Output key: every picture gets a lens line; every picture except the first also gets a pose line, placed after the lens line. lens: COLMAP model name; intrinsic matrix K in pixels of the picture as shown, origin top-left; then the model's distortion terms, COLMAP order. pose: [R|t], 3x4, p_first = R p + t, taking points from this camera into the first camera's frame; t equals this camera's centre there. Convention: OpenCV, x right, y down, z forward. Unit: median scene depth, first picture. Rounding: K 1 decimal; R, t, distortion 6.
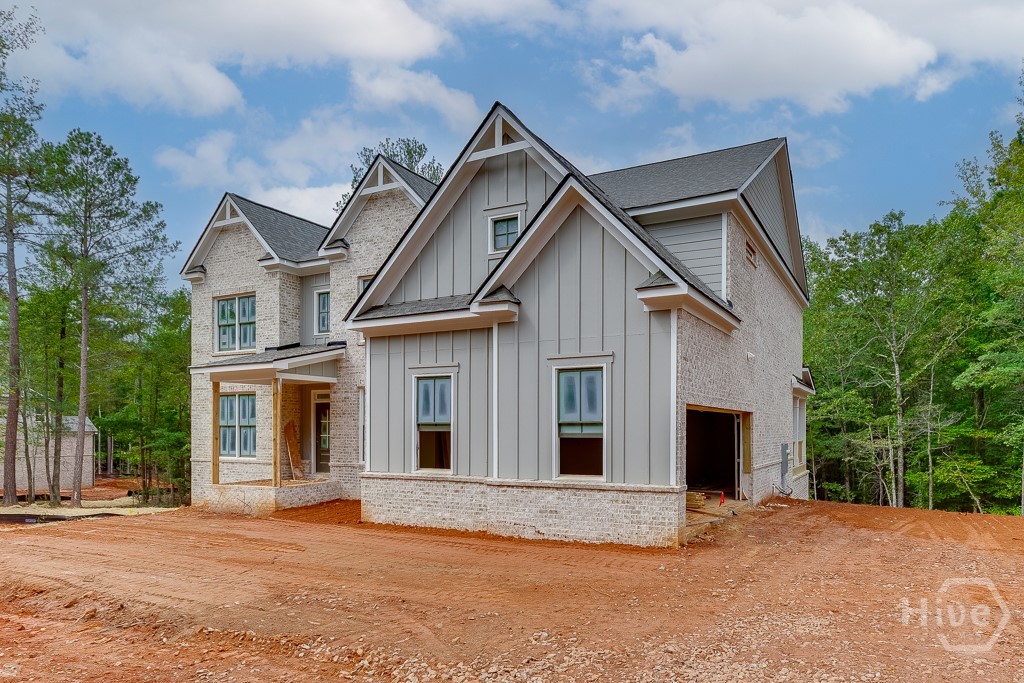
lens RADIAL K [[658.0, 0, 512.0], [0, 658.0, 341.5], [0, 0, 1]] dist [-0.001520, -0.000211]
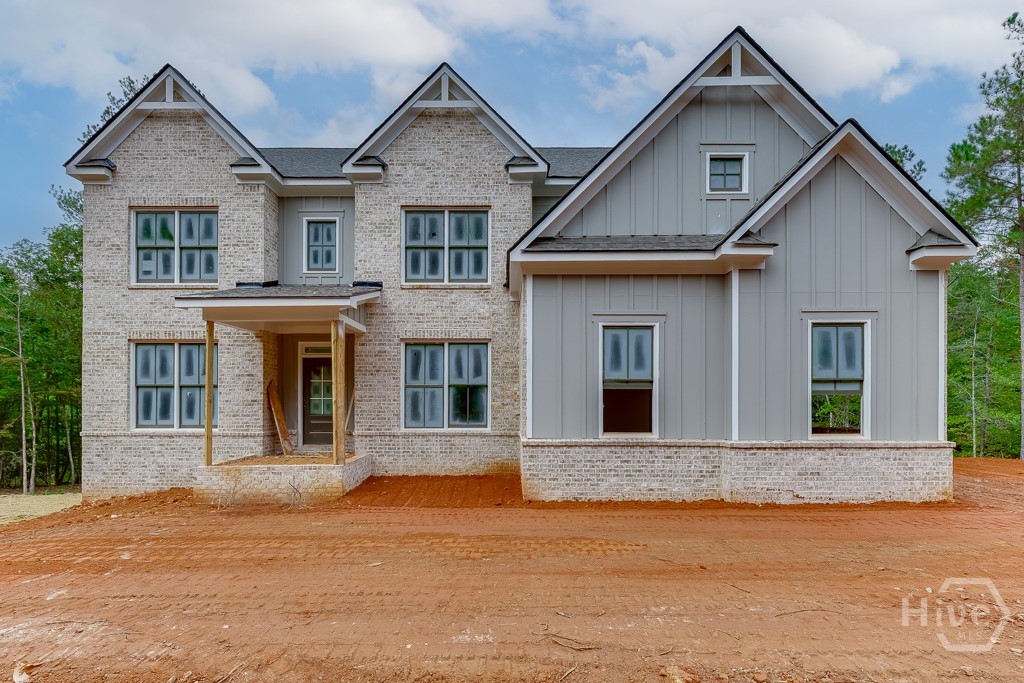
lens RADIAL K [[577.6, 0, 515.9], [0, 577.6, 333.0], [0, 0, 1]] dist [0.004430, 0.000445]
pose [[0.884125, 0.054829, 0.464022, -0.588554], [-0.062093, 0.998070, 0.000377, 0.070049], [-0.463105, -0.029146, 0.885824, 0.390451]]
